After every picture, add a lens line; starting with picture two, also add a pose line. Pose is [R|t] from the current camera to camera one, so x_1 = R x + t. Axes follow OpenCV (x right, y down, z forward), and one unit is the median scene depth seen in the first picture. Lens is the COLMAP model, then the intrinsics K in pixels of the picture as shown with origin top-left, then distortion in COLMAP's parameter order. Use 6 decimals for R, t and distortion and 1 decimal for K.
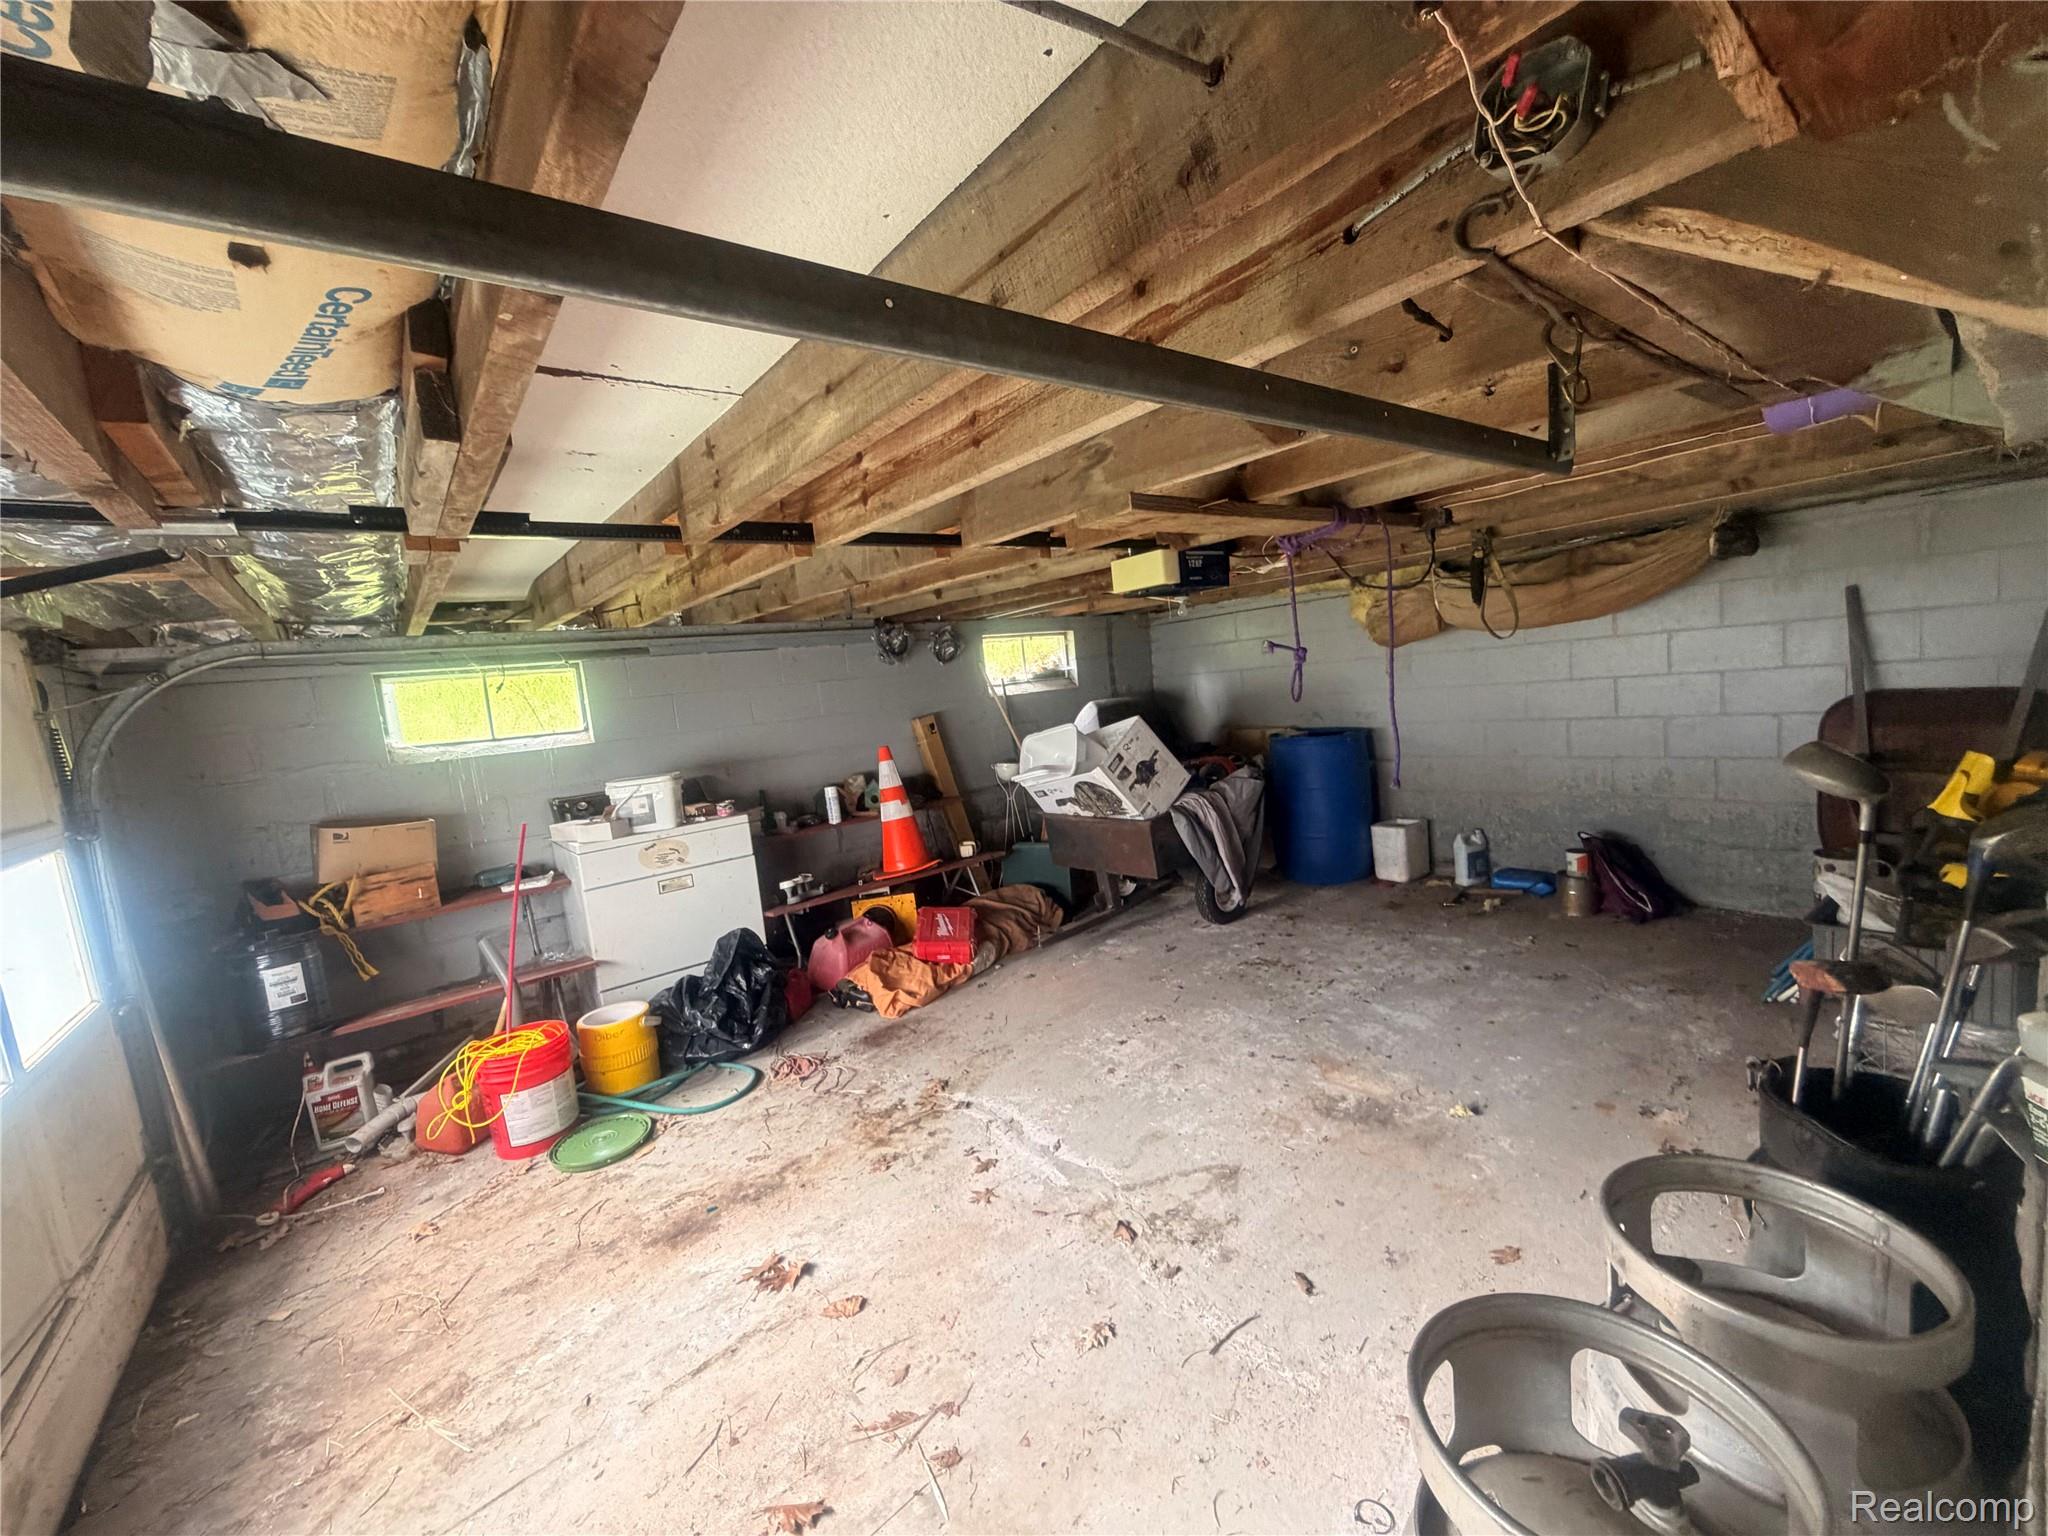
lens RADIAL K [[824.4, 0, 1017.4], [0, 824.4, 767.5], [0, 0, 1]] dist [0.005485, -0.000182]
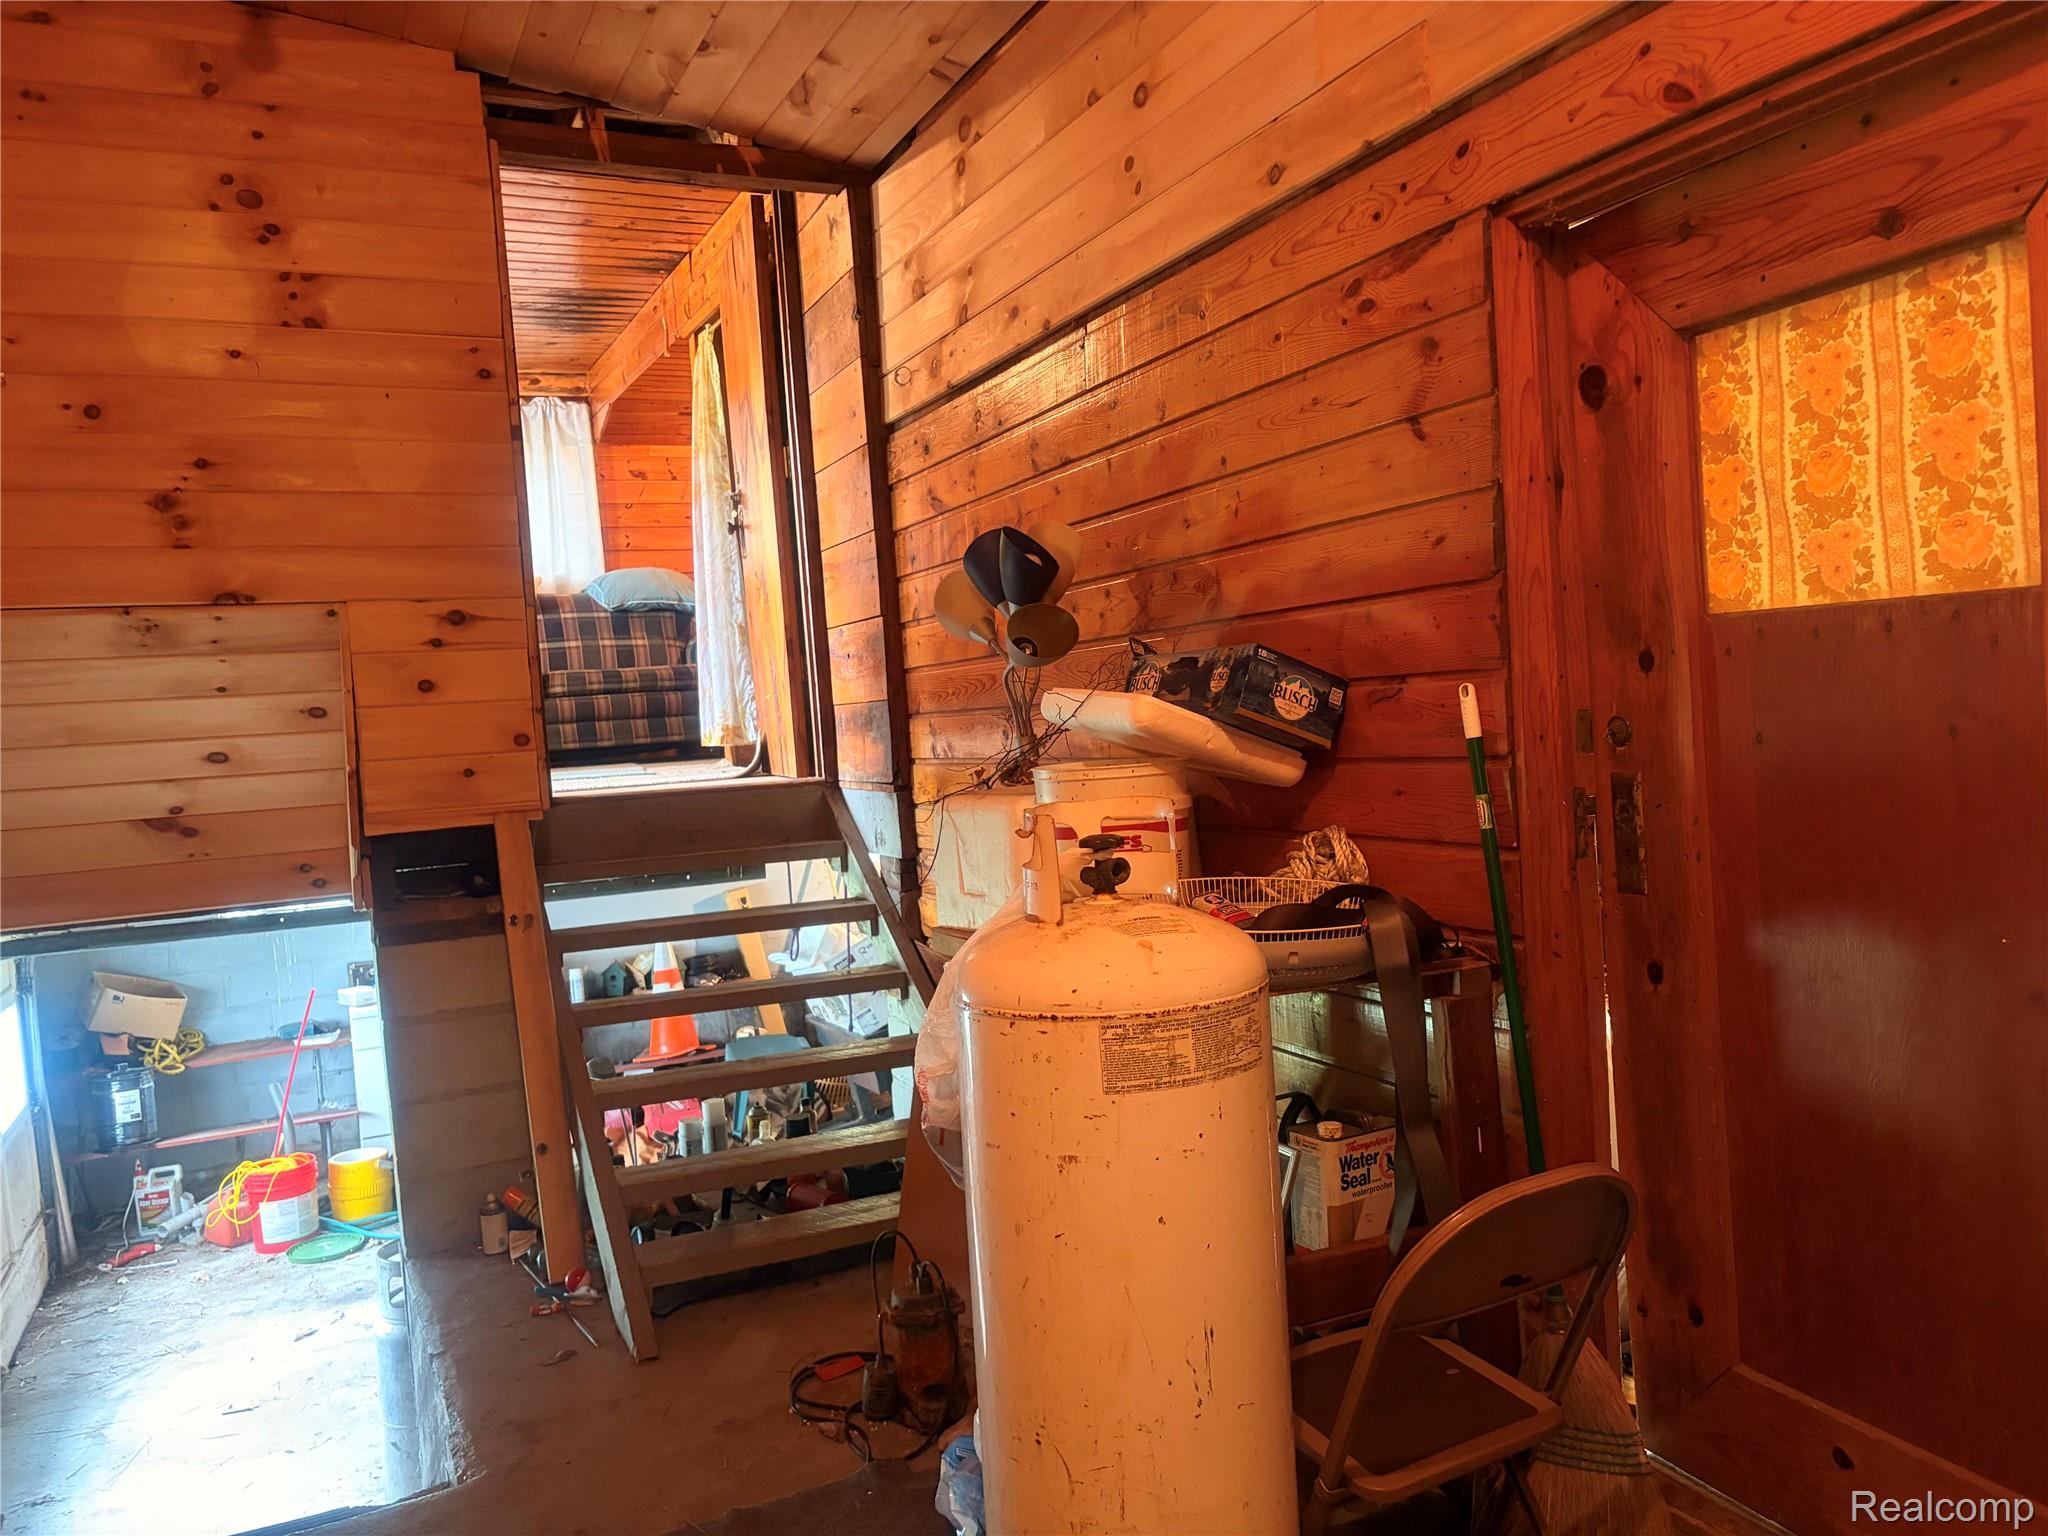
lens RADIAL K [[1567.6, 0, 1024.0], [0, 1567.6, 768.0], [0, 0, 1]] dist [0.056936, -0.055942]
pose [[0.973169, 0.039178, -0.226733, 0.955080], [-0.049096, 0.998061, -0.038266, -0.224854], [0.224794, 0.048370, 0.973205, -1.054969]]
